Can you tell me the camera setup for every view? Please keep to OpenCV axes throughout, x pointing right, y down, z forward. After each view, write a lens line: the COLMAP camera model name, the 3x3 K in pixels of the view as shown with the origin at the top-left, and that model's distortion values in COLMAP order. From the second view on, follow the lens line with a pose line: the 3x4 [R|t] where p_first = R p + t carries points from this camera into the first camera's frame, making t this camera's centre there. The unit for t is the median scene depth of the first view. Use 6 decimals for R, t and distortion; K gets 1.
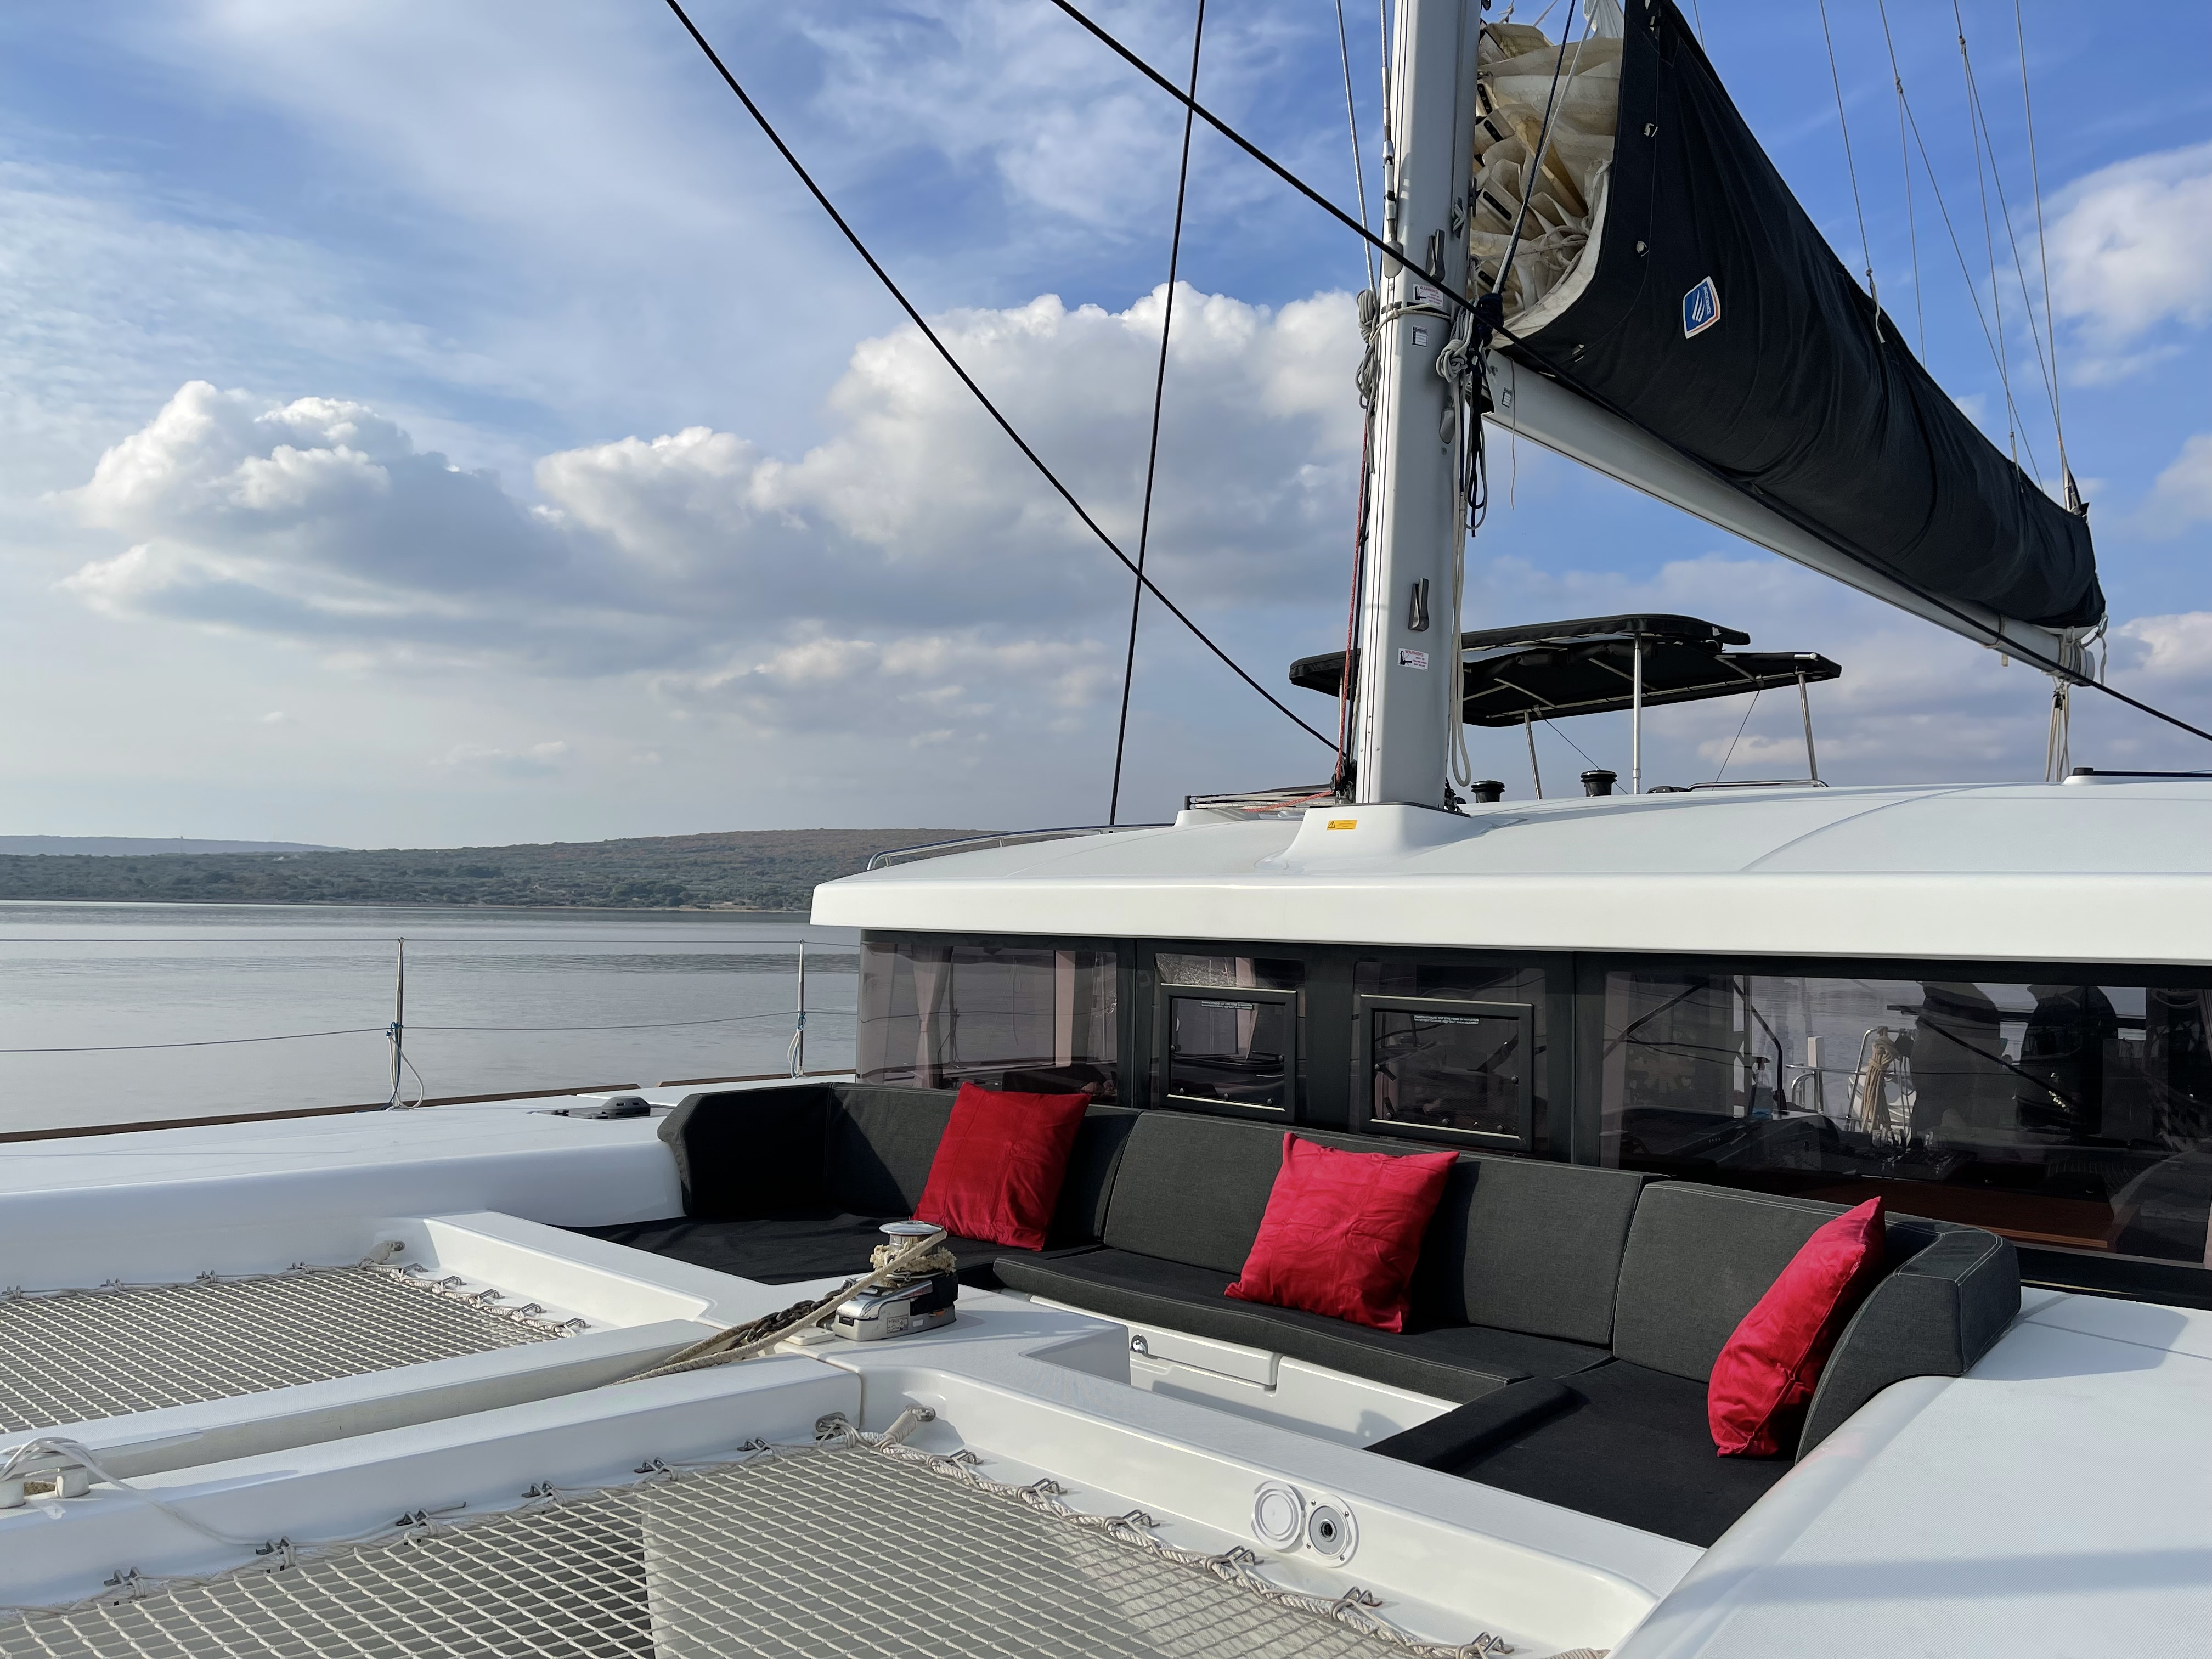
lens RADIAL K [[1650.7, 0, 1108.5], [0, 1650.7, 846.7], [0, 0, 1]] dist [0.035706, 0.000231]
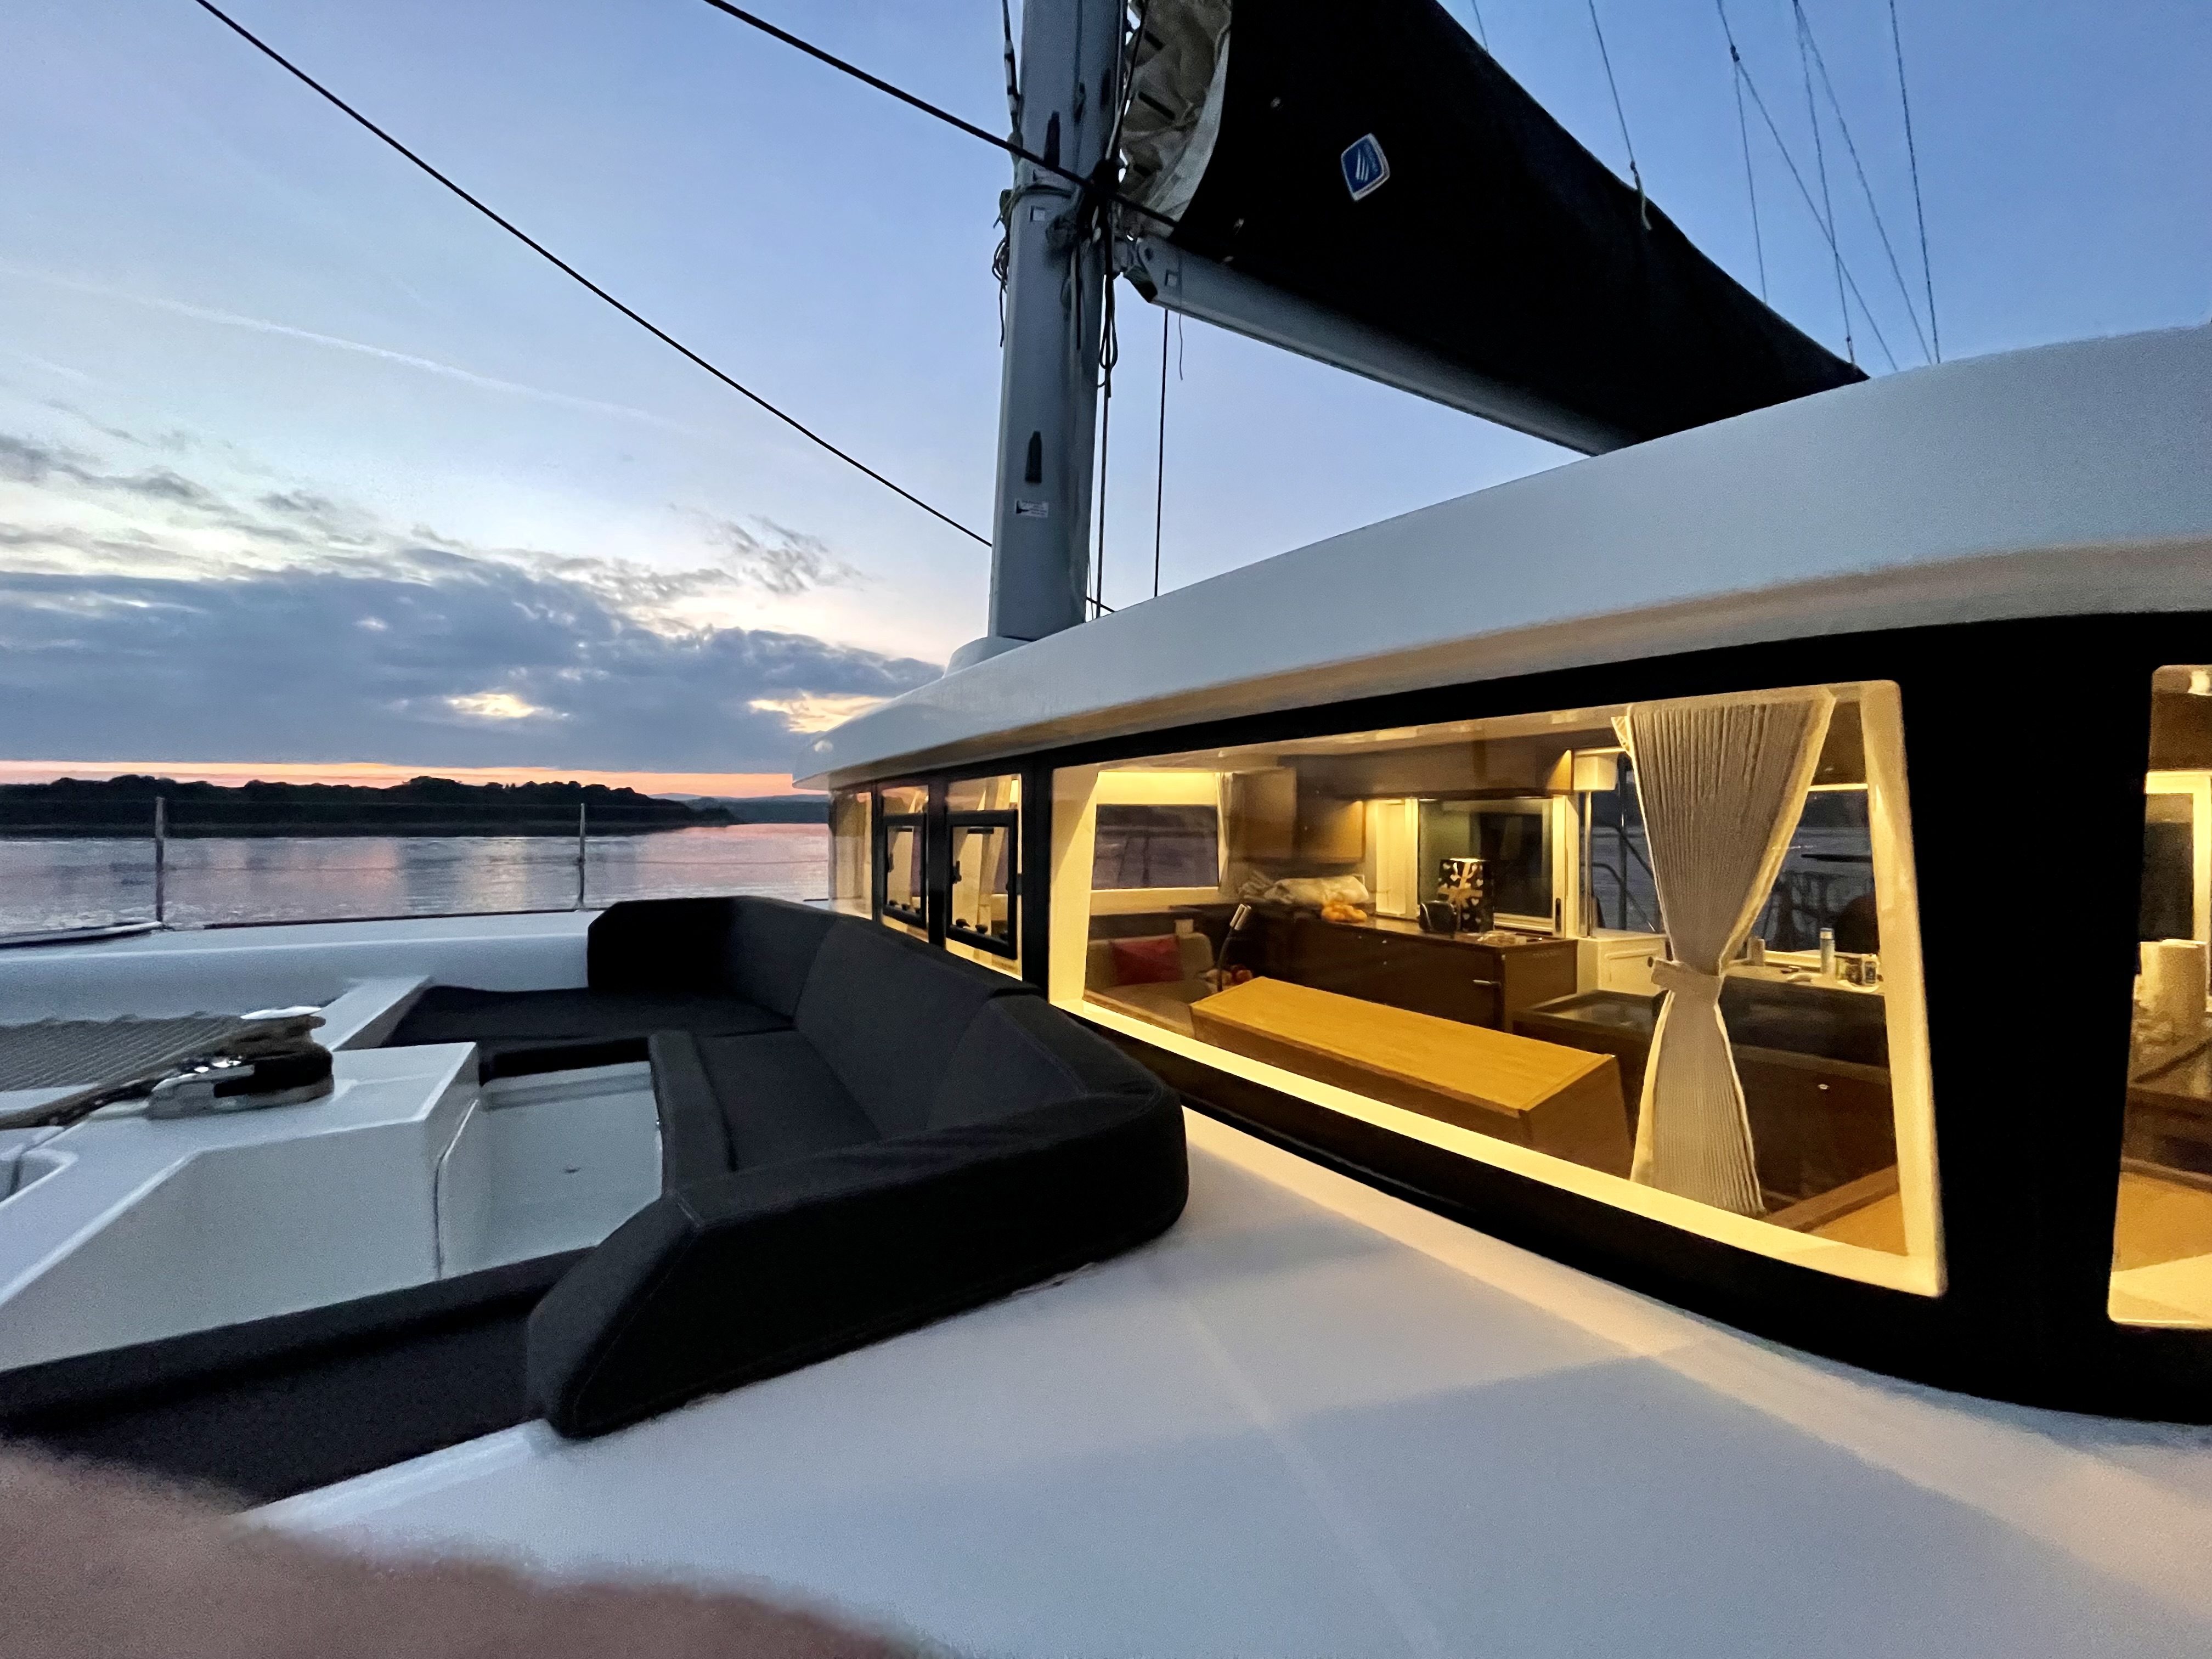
lens RADIAL K [[895.1, 0, 1114.3], [0, 895.1, 819.2], [0, 0, 1]] dist [-0.002336, -0.000034]
pose [[0.953662, -0.020234, -0.300198, 0.342045], [0.031737, 0.998935, 0.033491, 0.061714], [0.299201, -0.041466, 0.953289, 0.368413]]
